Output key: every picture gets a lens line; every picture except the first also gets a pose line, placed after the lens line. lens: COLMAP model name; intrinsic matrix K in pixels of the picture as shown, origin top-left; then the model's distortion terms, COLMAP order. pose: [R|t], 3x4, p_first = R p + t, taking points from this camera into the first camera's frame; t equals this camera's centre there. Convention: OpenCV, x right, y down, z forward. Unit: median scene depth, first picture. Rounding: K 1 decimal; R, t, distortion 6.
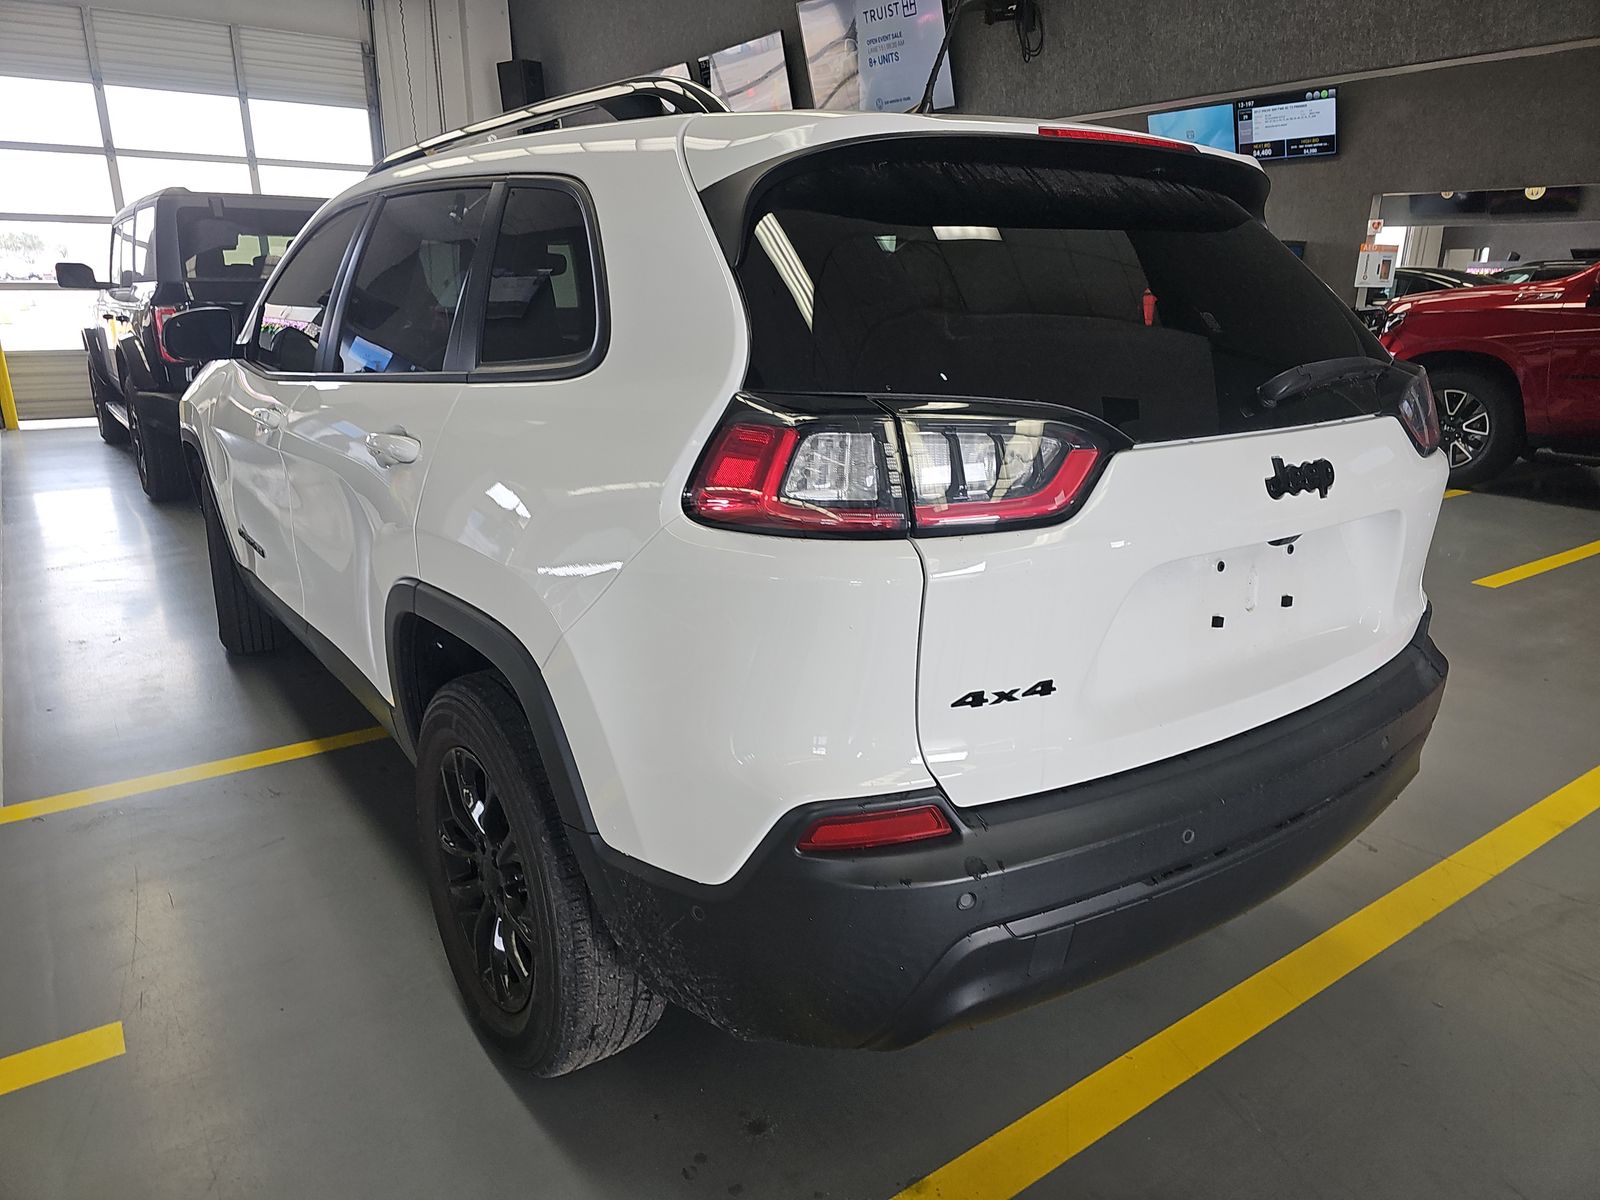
lens RADIAL K [[1059.0, 0, 797.2], [0, 1059.0, 587.1], [0, 0, 1]] dist [0.028910, -0.044965]
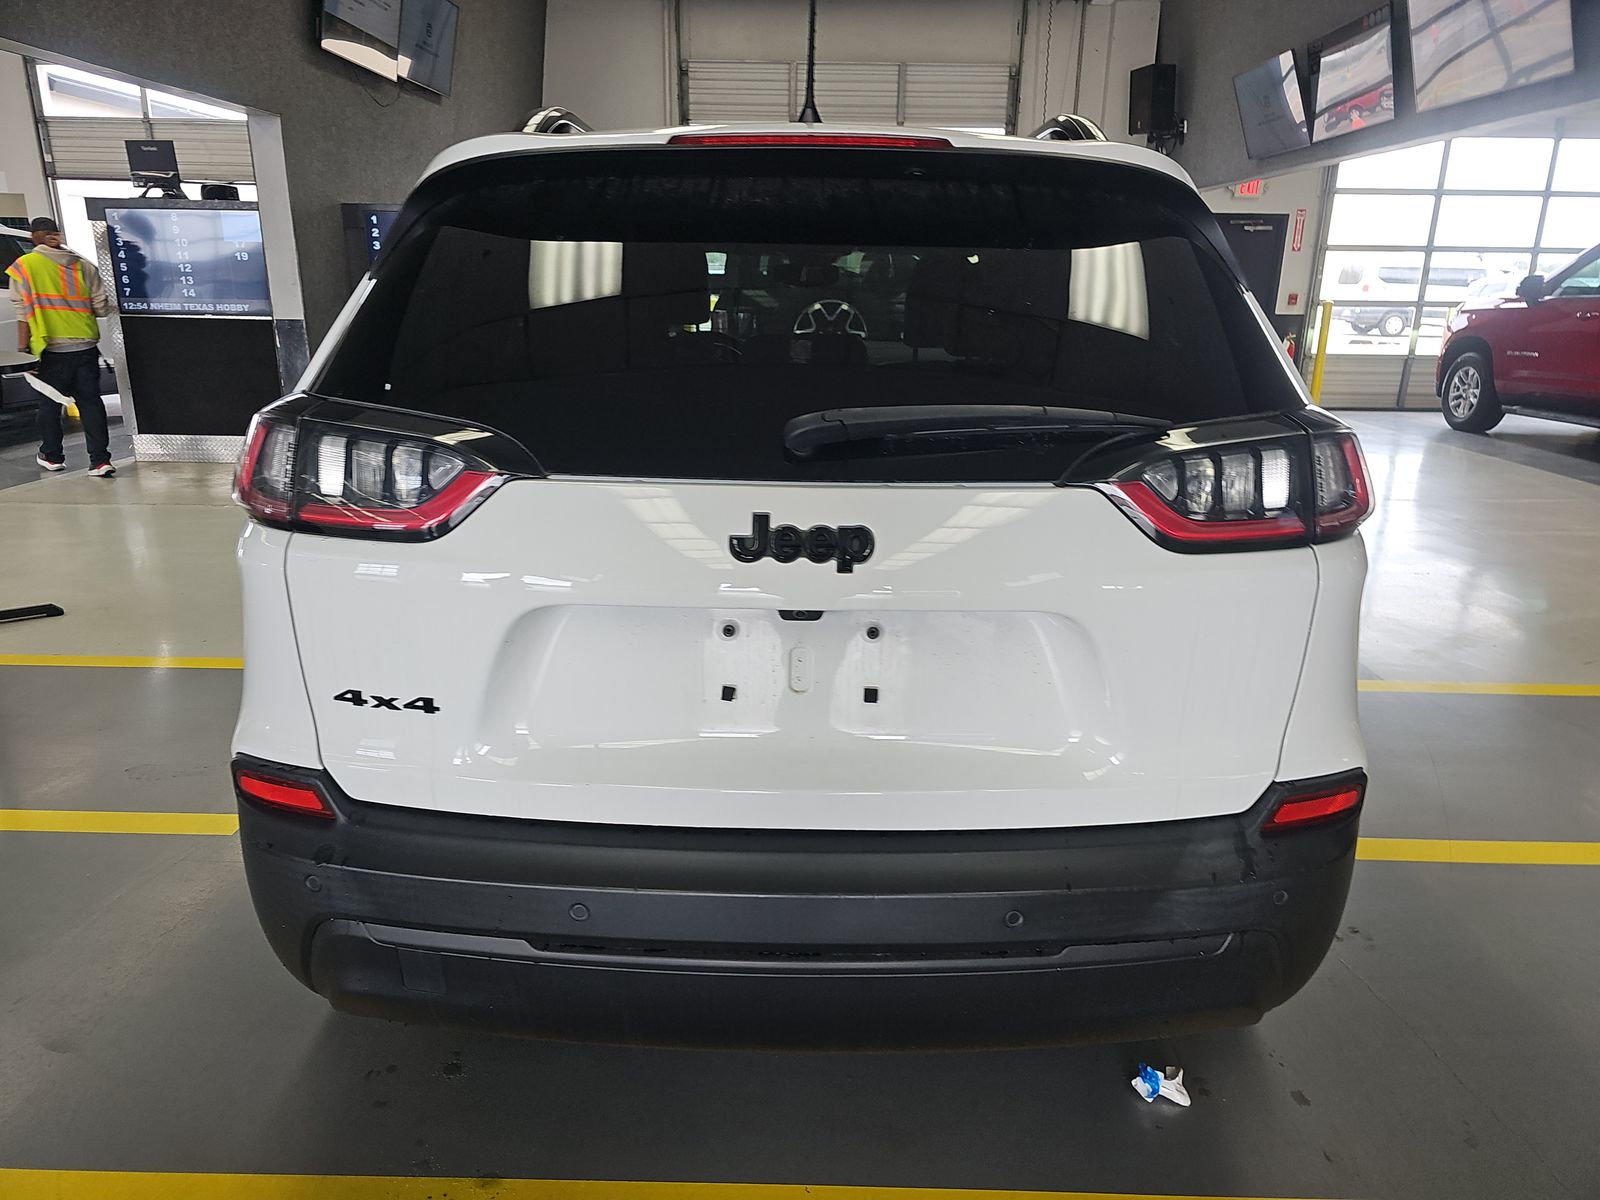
lens RADIAL K [[1059.0, 0, 802.4], [0, 1059.0, 565.6], [0, 0, 1]] dist [0.028910, -0.044965]
pose [[0.797267, 0.158117, -0.582550, 0.956102], [-0.171861, 0.984600, 0.032036, -0.112491], [0.578644, 0.074577, 0.812163, 0.343855]]
